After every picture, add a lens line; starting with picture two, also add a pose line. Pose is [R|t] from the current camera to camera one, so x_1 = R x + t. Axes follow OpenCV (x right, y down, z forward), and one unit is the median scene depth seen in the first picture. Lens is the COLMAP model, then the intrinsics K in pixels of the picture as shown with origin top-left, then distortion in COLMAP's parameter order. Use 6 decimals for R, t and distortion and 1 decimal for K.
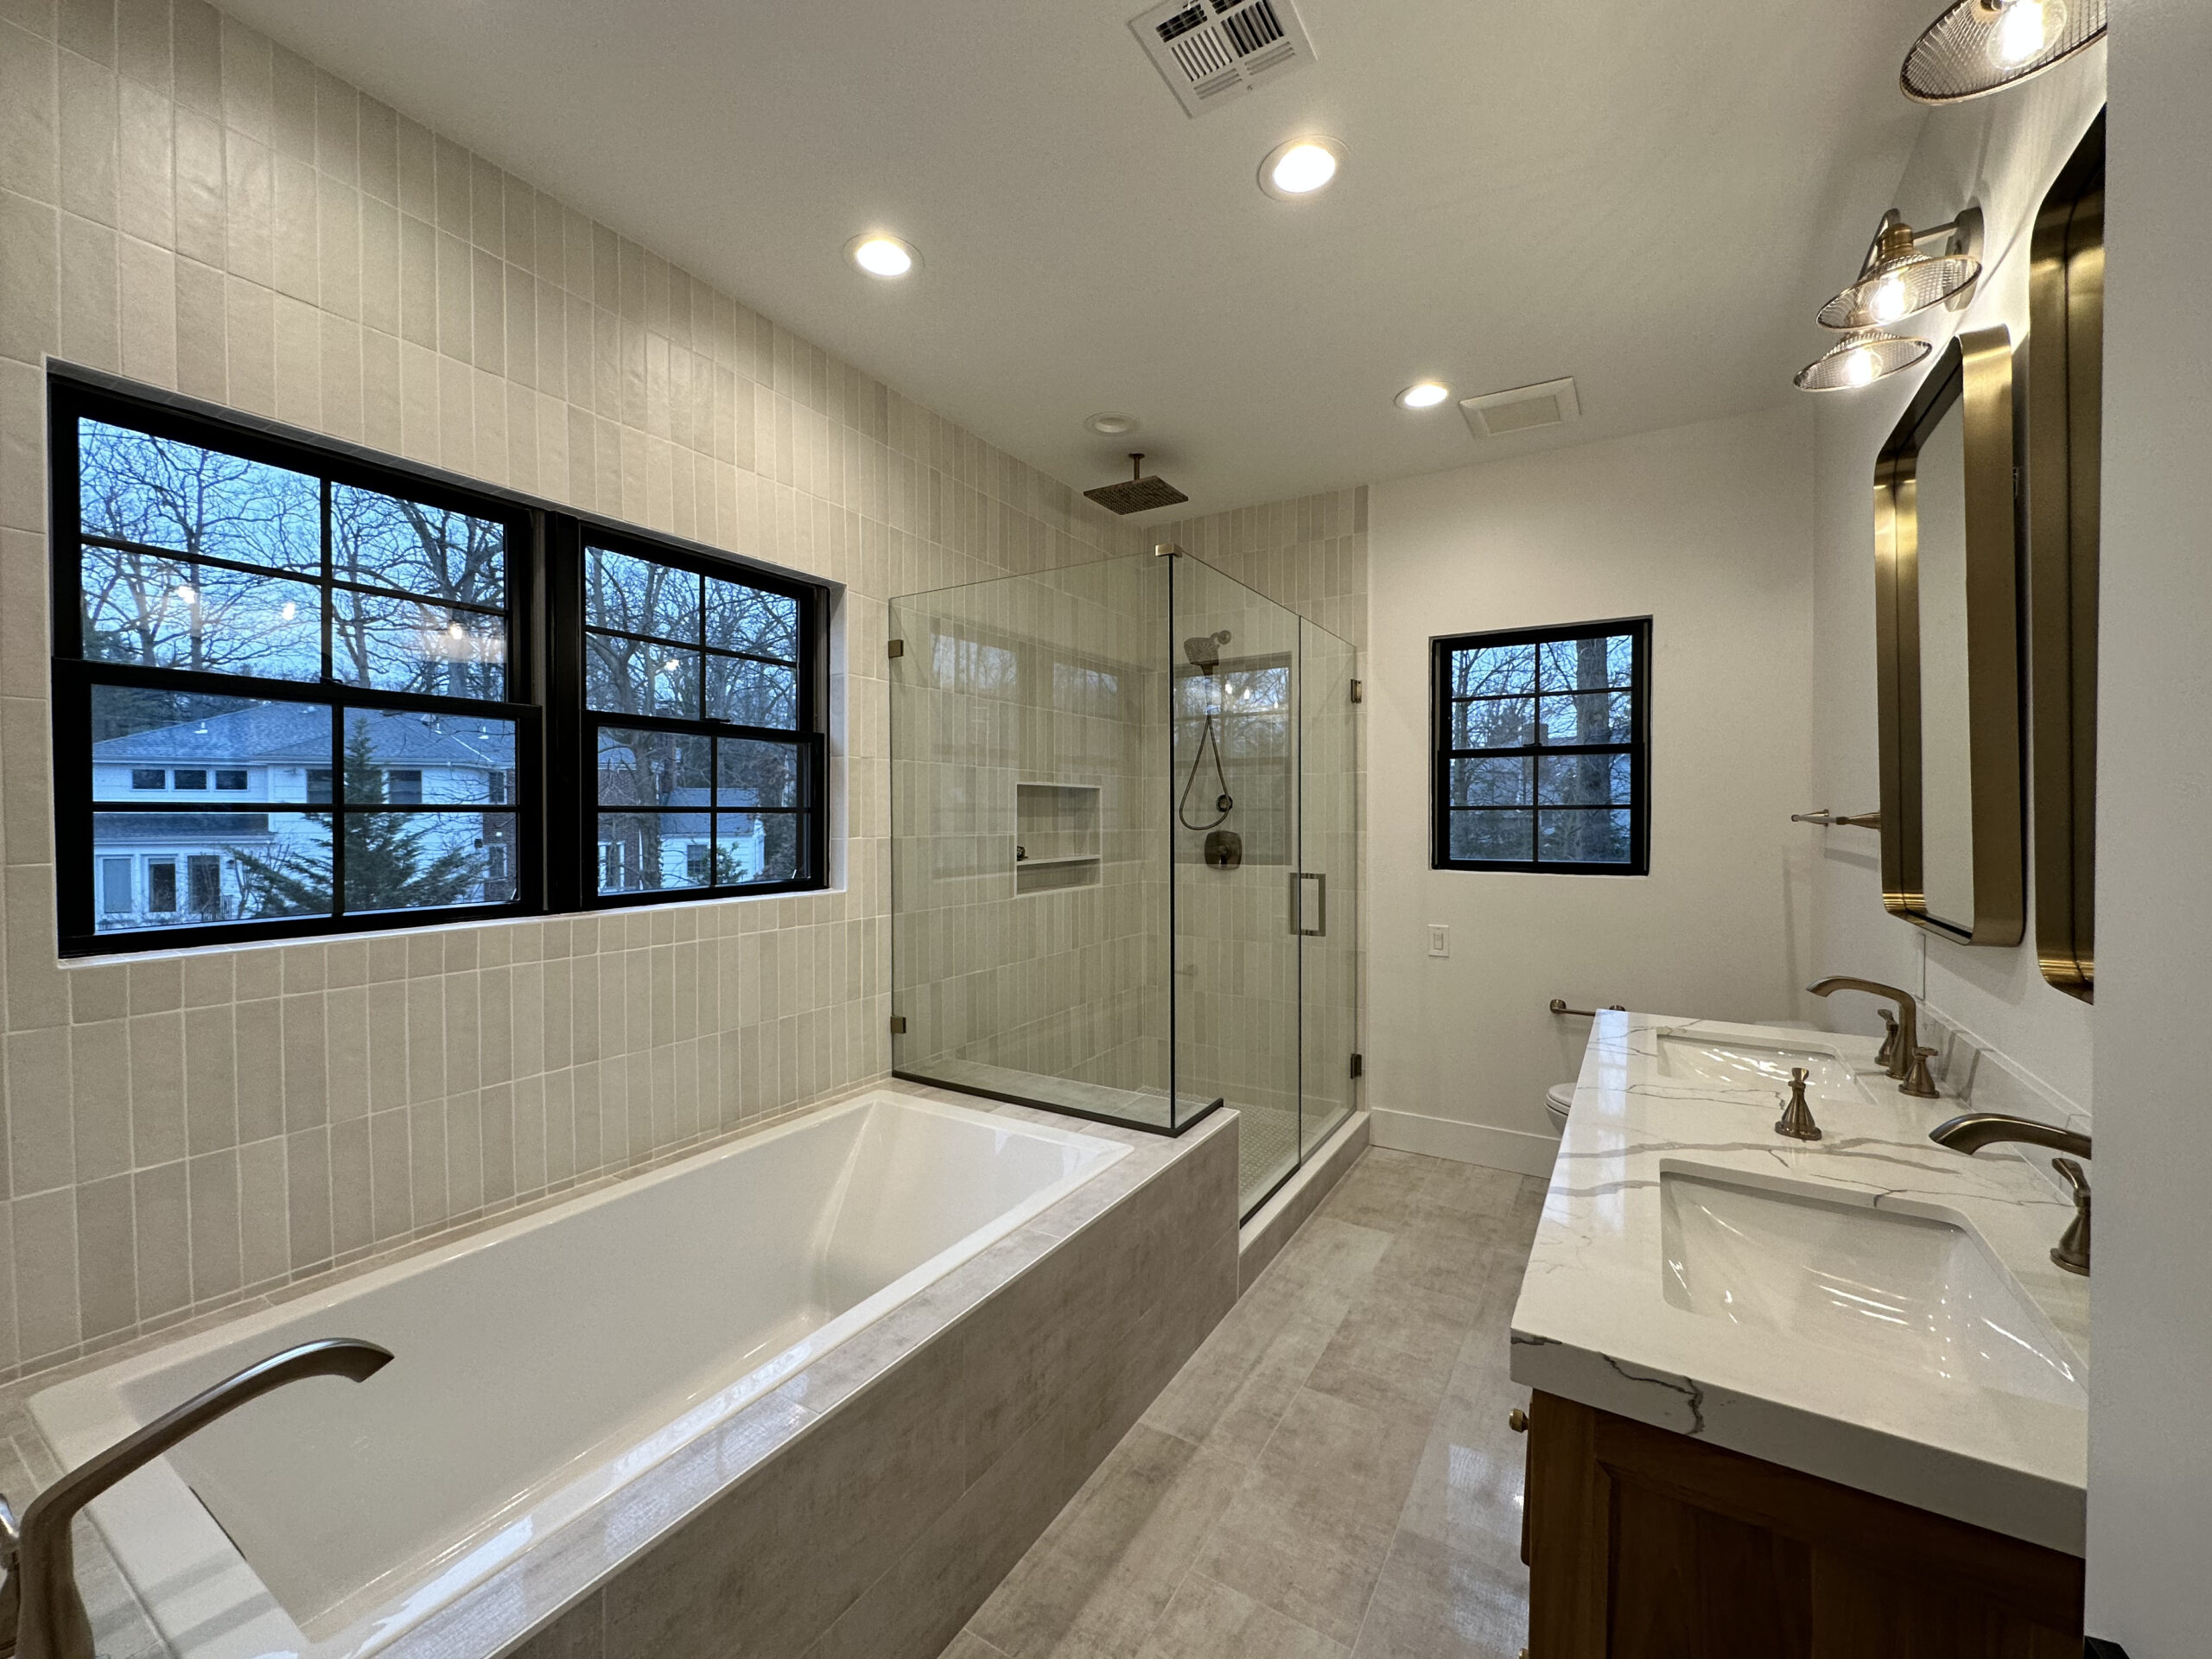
lens RADIAL K [[888.0, 0, 1105.1], [0, 888.0, 824.1], [0, 0, 1]] dist [-0.000330, 0.000076]
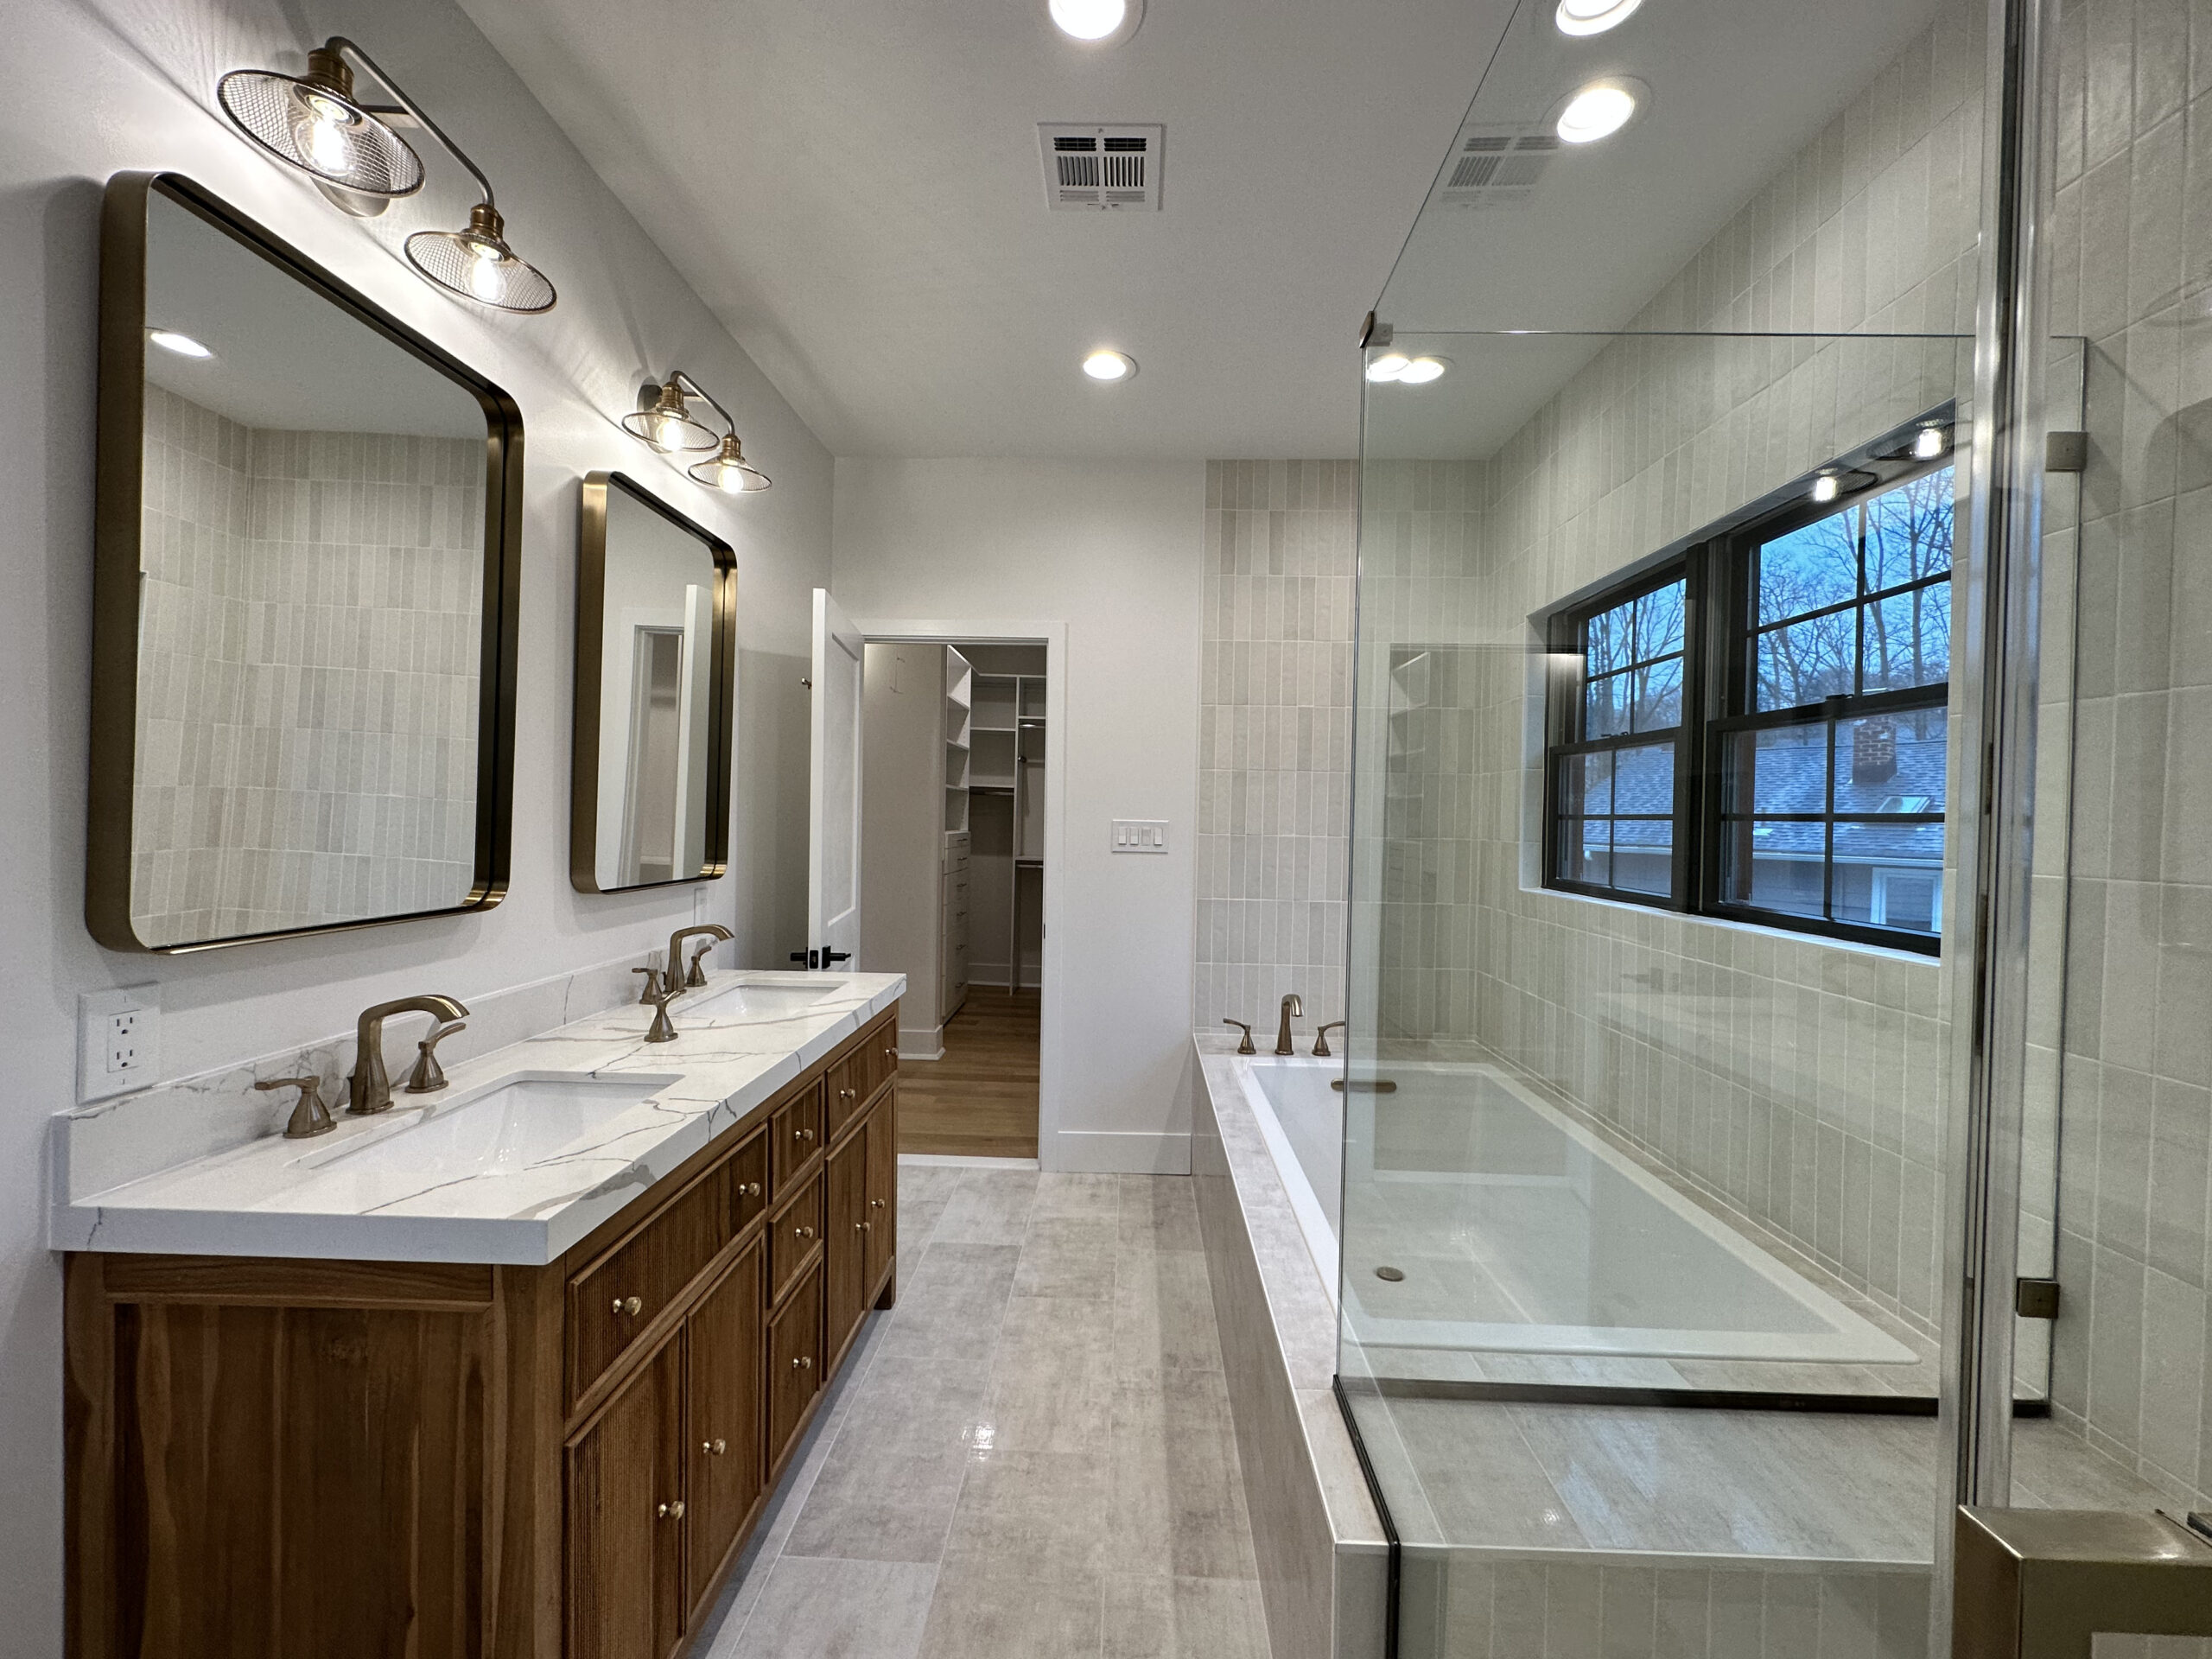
lens RADIAL K [[882.0, 0, 1106.0], [0, 882.0, 829.5], [0, 0, 1]] dist [-0.000502, 0.000004]
pose [[-0.866665, -0.009393, -0.498803, 0.620520], [-0.026162, 0.999303, 0.026638, -0.016596], [0.498205, 0.036136, -0.866306, 1.780281]]
